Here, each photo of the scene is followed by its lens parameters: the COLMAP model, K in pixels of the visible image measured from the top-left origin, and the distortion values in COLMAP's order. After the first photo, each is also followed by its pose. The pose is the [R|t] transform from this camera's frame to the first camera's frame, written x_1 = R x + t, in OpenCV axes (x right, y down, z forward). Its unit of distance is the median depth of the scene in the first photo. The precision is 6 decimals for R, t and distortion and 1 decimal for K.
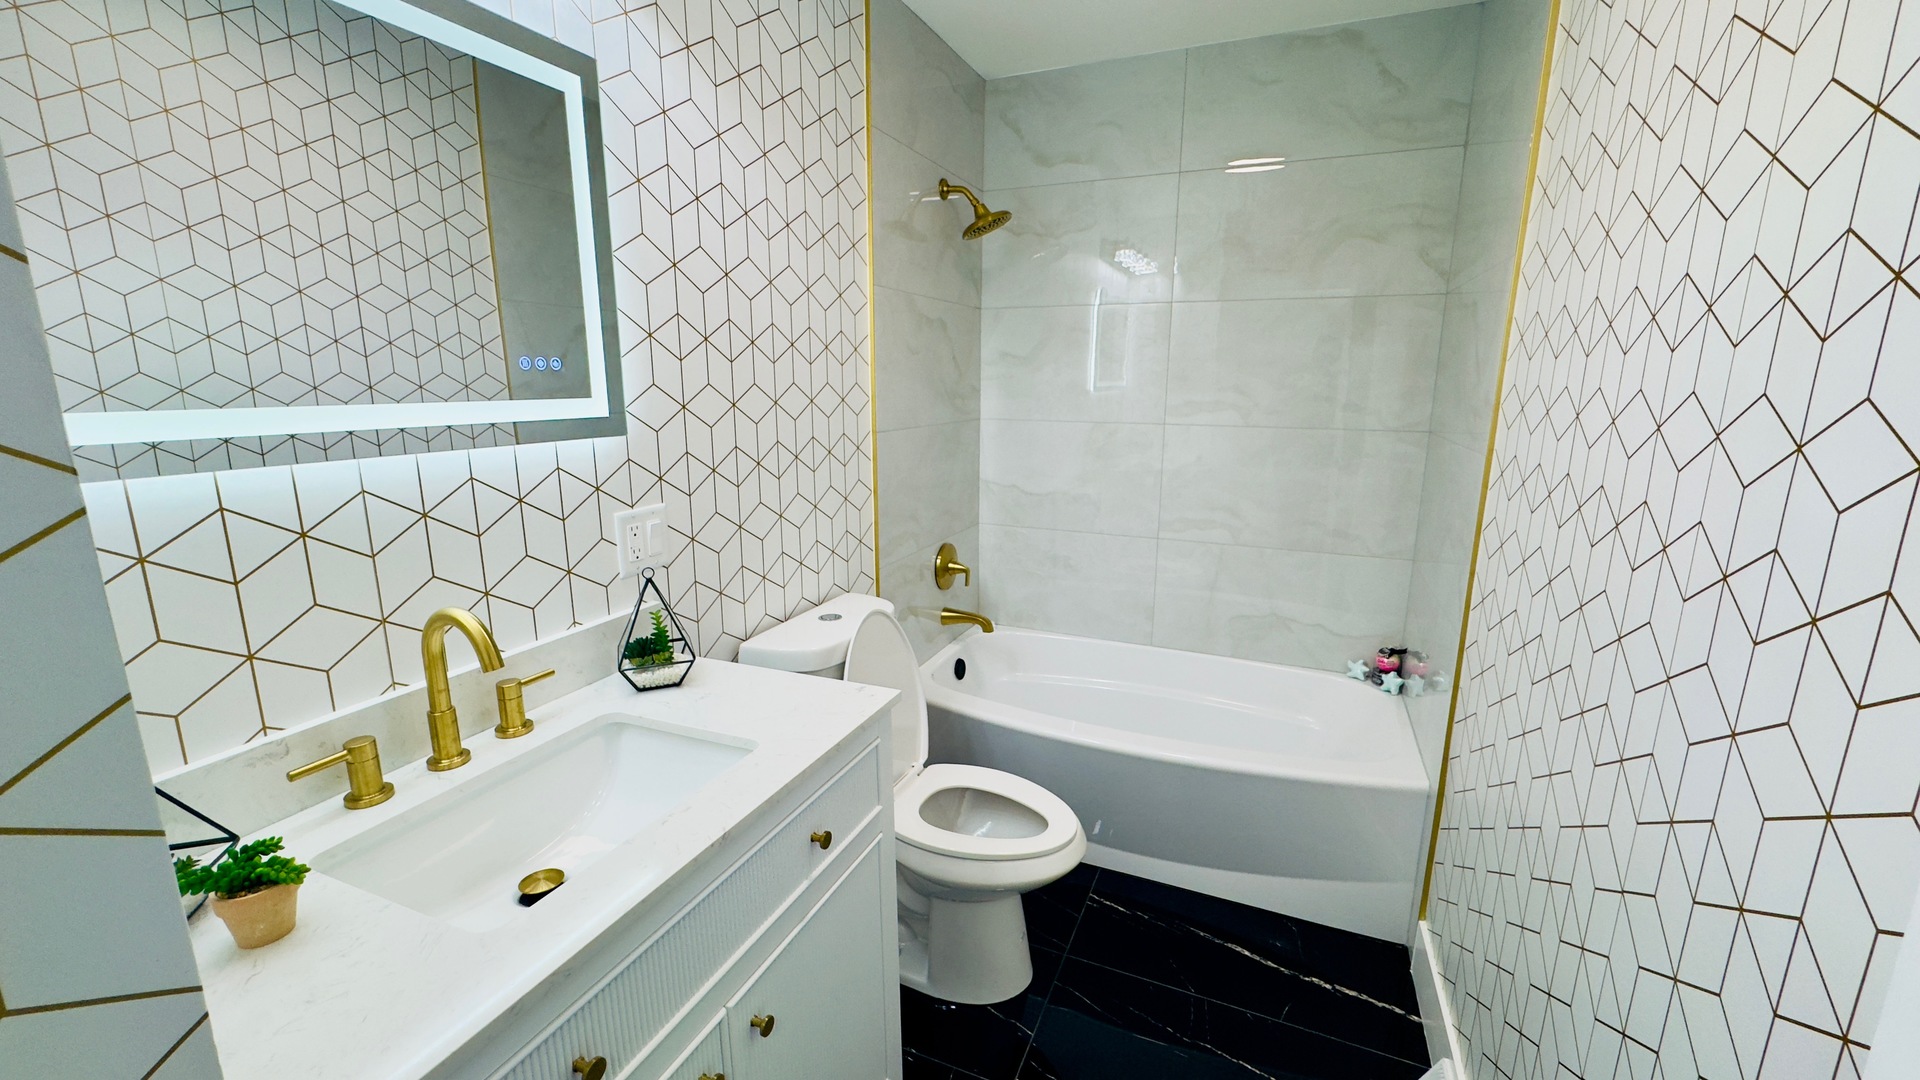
lens RADIAL K [[762.2, 0, 958.2], [0, 762.2, 539.9], [0, 0, 1]] dist [-0.003030, 0.000184]
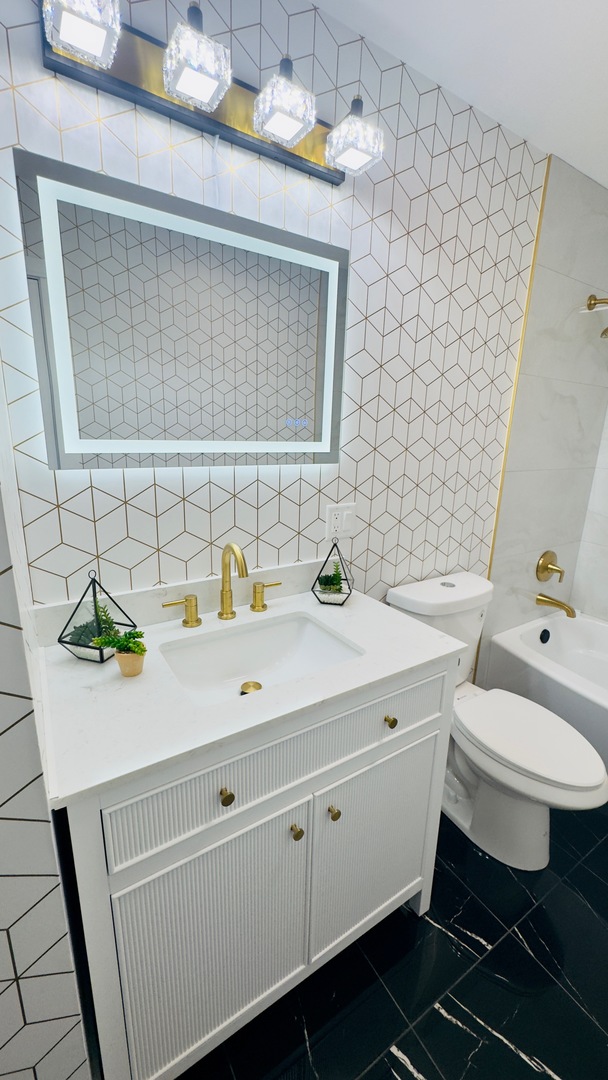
lens RADIAL K [[428.8, 0, 305.8], [0, 428.8, 539.1], [0, 0, 1]] dist [-0.003030, 0.000184]
pose [[0.825553, 0.162071, -0.540550, 0.082383], [-0.144240, 0.986656, 0.075534, -0.026023], [0.545579, 0.015611, 0.837914, 0.111008]]
